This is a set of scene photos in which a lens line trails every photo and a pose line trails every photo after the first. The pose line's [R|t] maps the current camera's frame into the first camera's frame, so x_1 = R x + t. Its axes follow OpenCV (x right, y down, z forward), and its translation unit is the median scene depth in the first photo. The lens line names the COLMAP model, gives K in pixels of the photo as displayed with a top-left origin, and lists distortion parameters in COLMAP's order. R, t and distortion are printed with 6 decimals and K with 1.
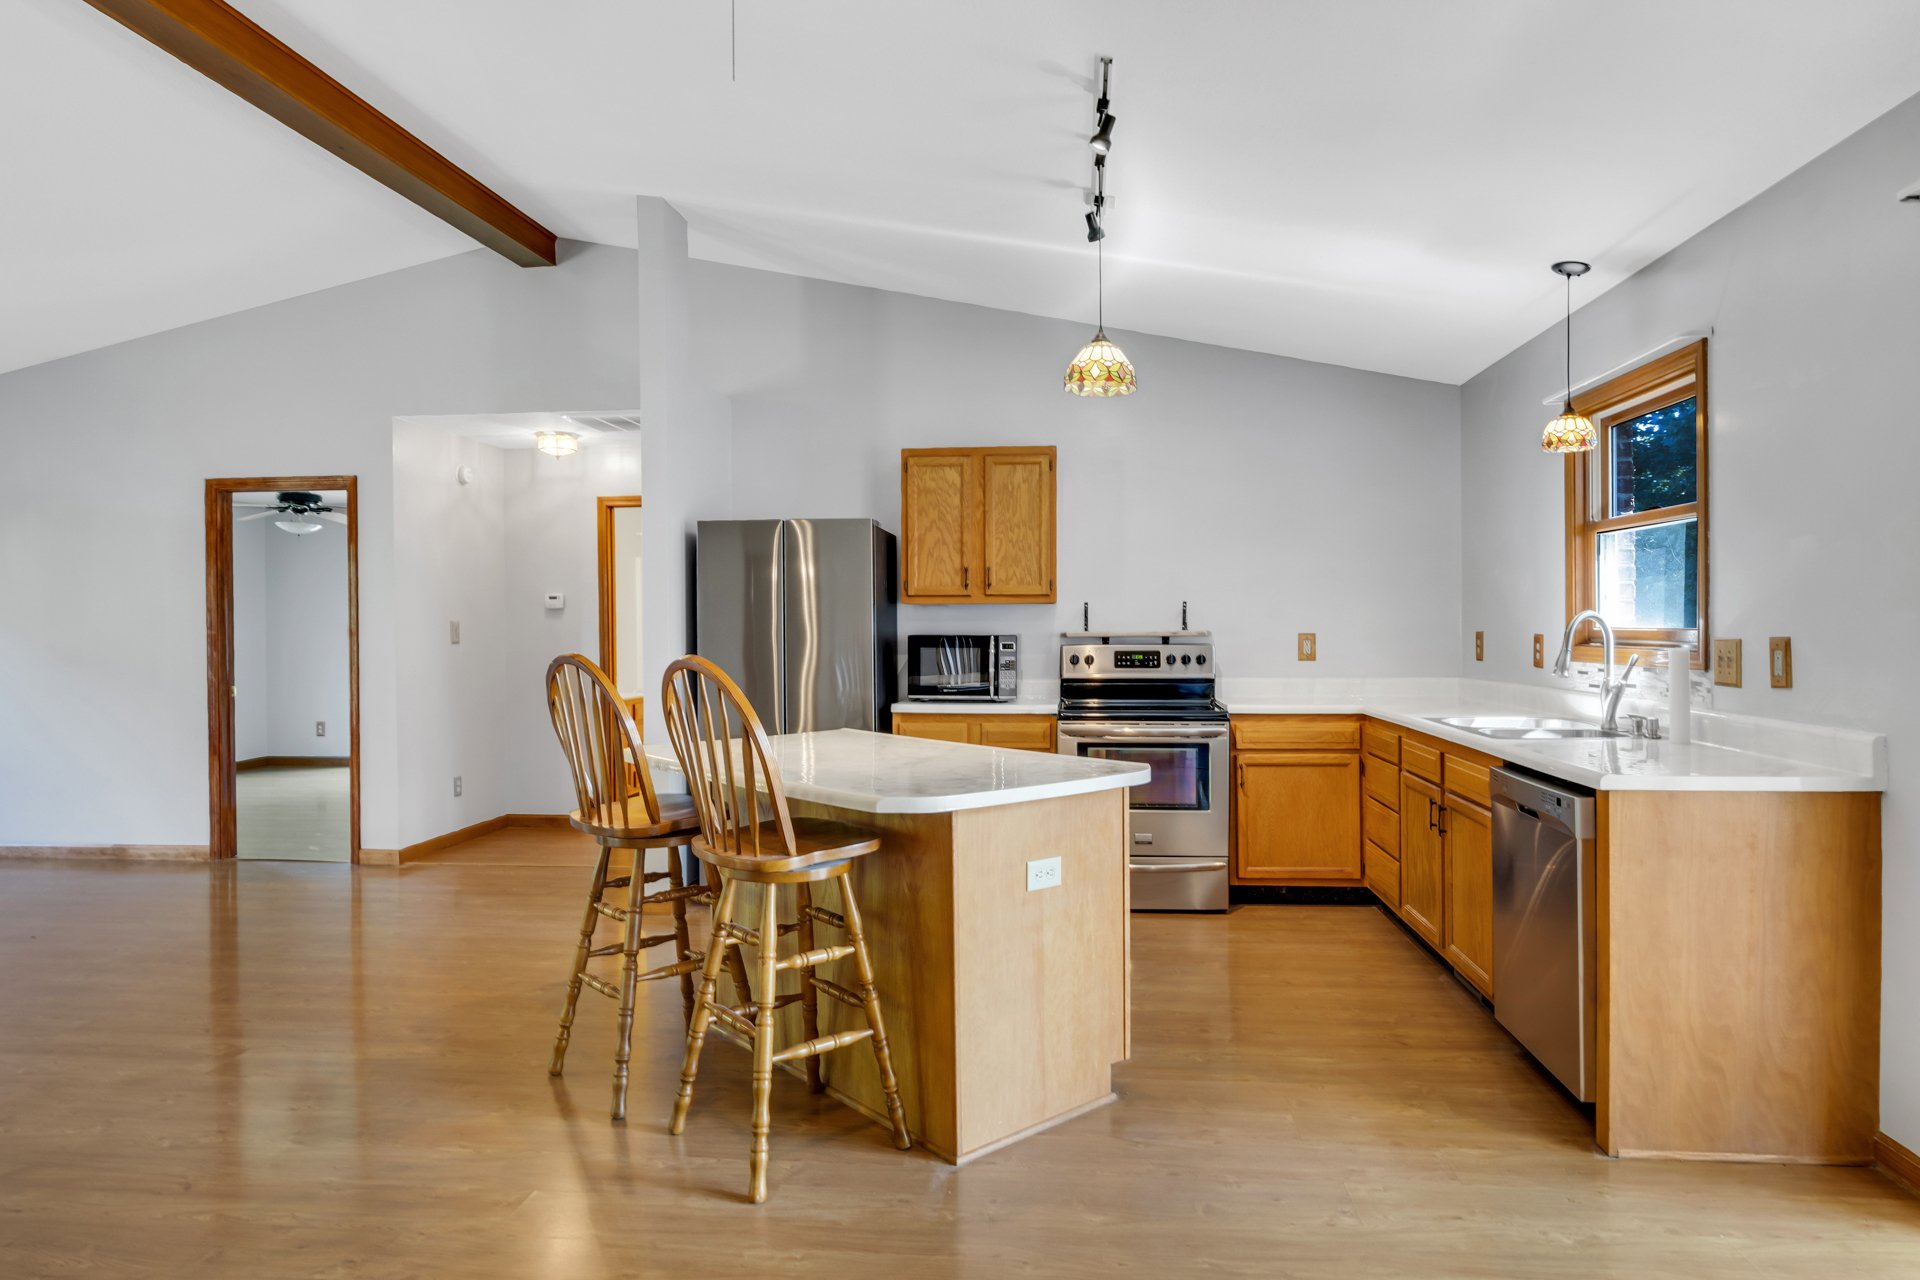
lens RADIAL K [[1142.2, 0, 973.7], [0, 1142.2, 628.3], [0, 0, 1]] dist [-0.016463, 0.003928]
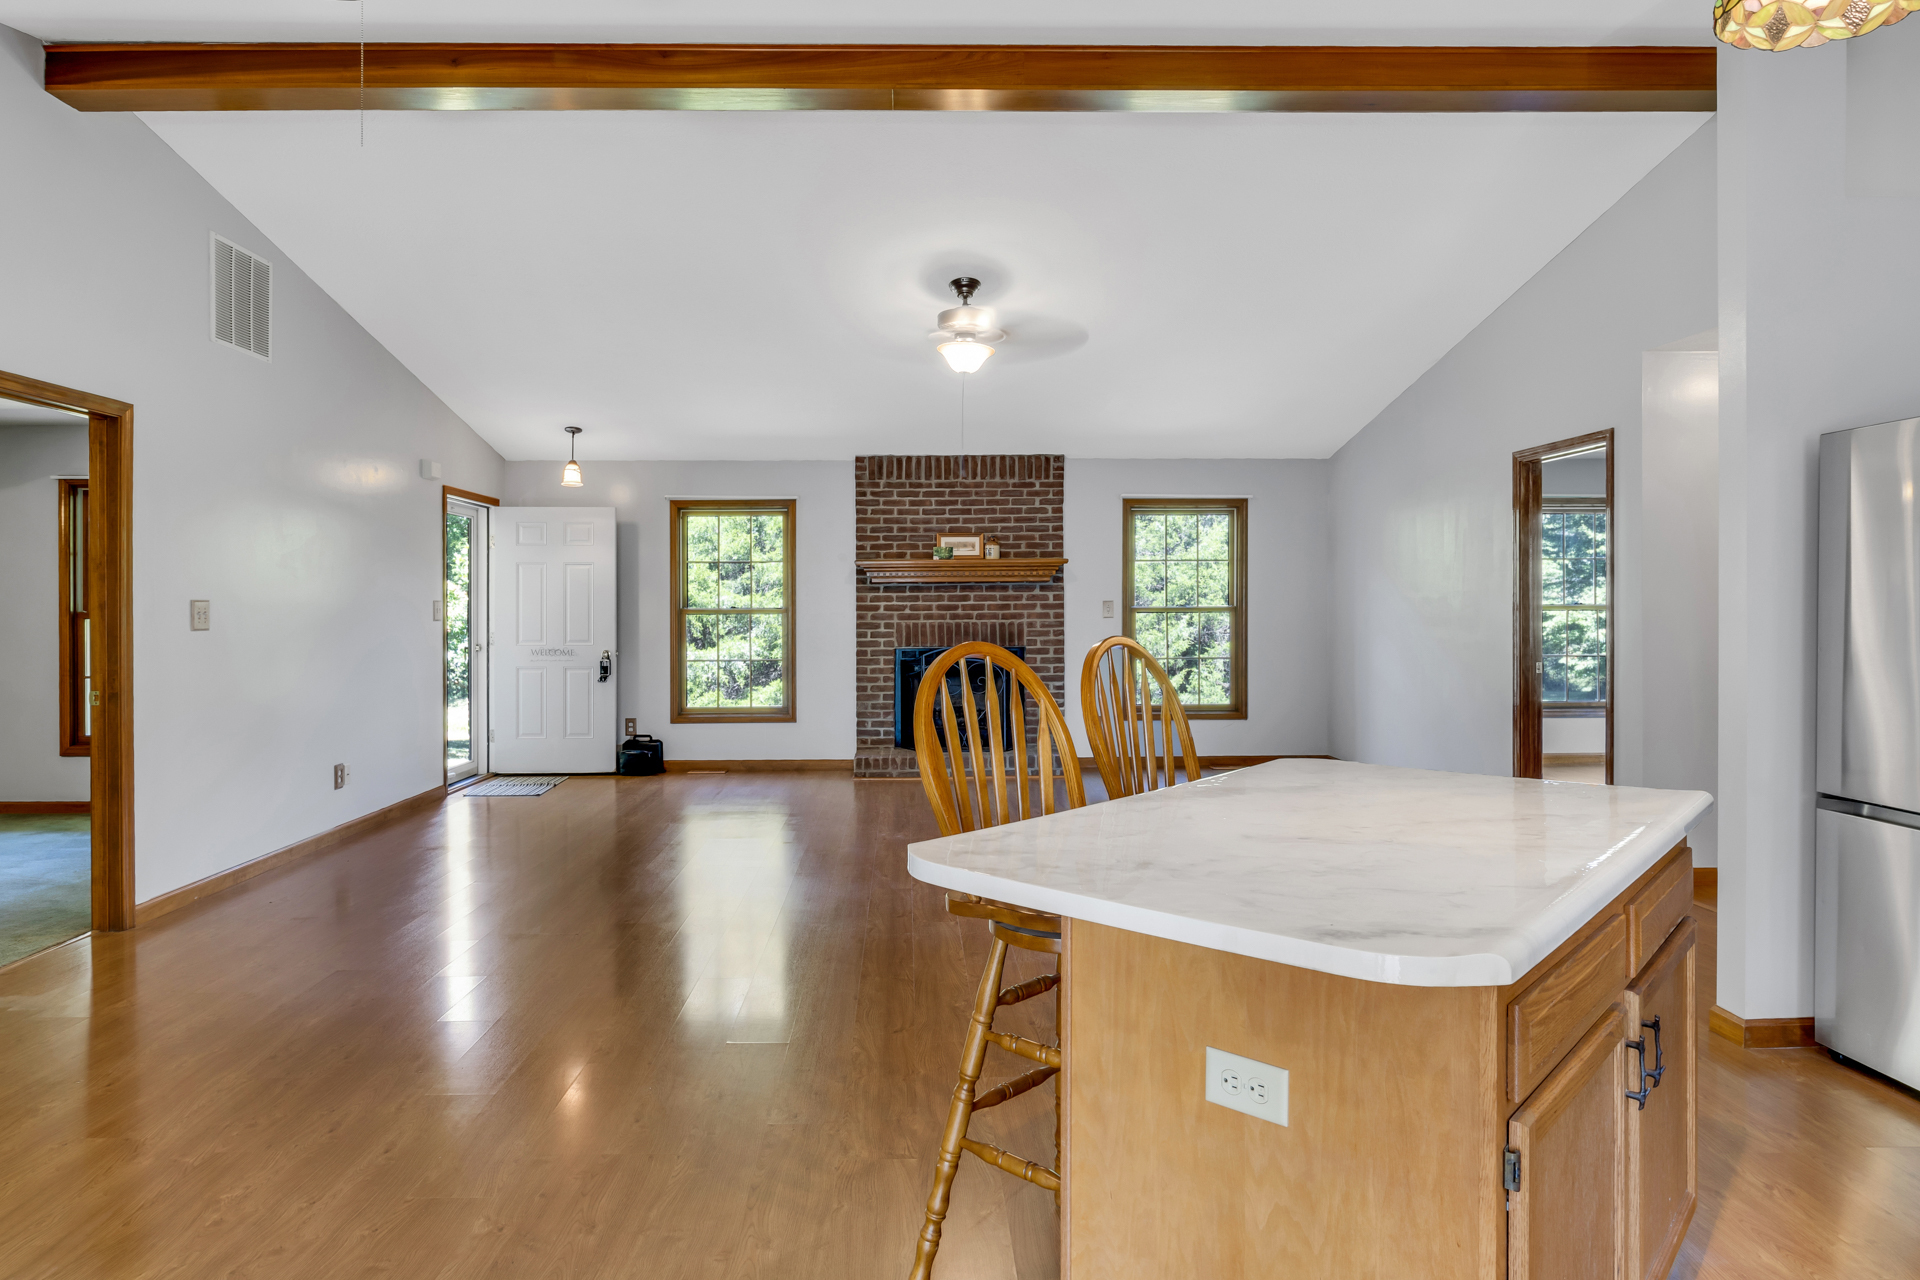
lens RADIAL K [[1142.2, 0, 931.9], [0, 1142.2, 611.0], [0, 0, 1]] dist [-0.016463, 0.003928]
pose [[0.118349, 0.012119, -0.992898, 0.301516], [-0.001396, 0.999927, 0.012038, -0.003907], [0.992971, -0.000039, 0.118357, 0.431237]]
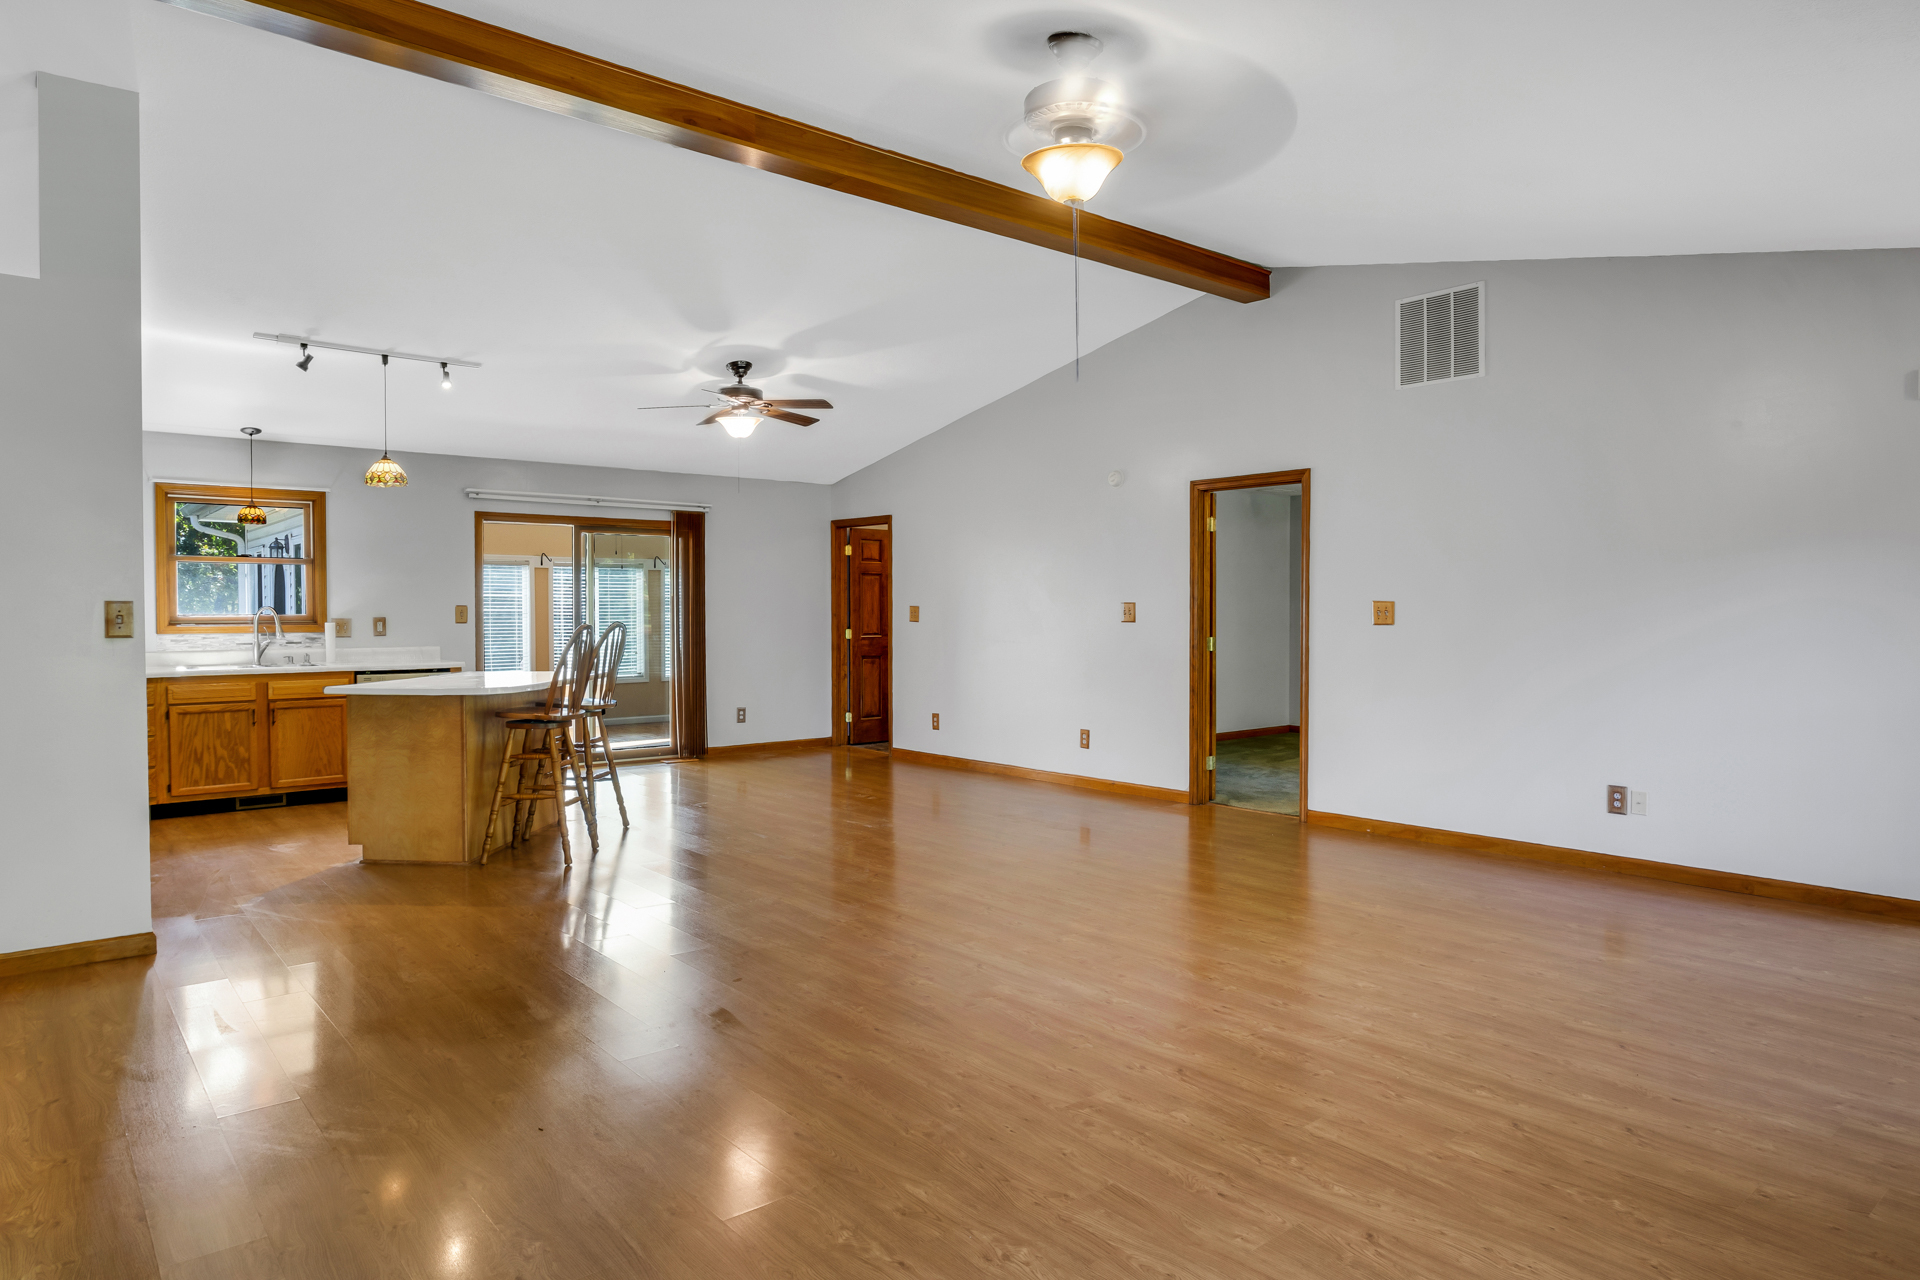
lens RADIAL K [[1142.2, 0, 961.9], [0, 1142.2, 639.3], [0, 0, 1]] dist [-0.016463, 0.003928]
pose [[-0.714757, -0.008695, 0.699318, -1.224980], [0.010832, 0.999665, 0.023500, 0.006647], [-0.699289, 0.024372, -0.714424, 1.102546]]
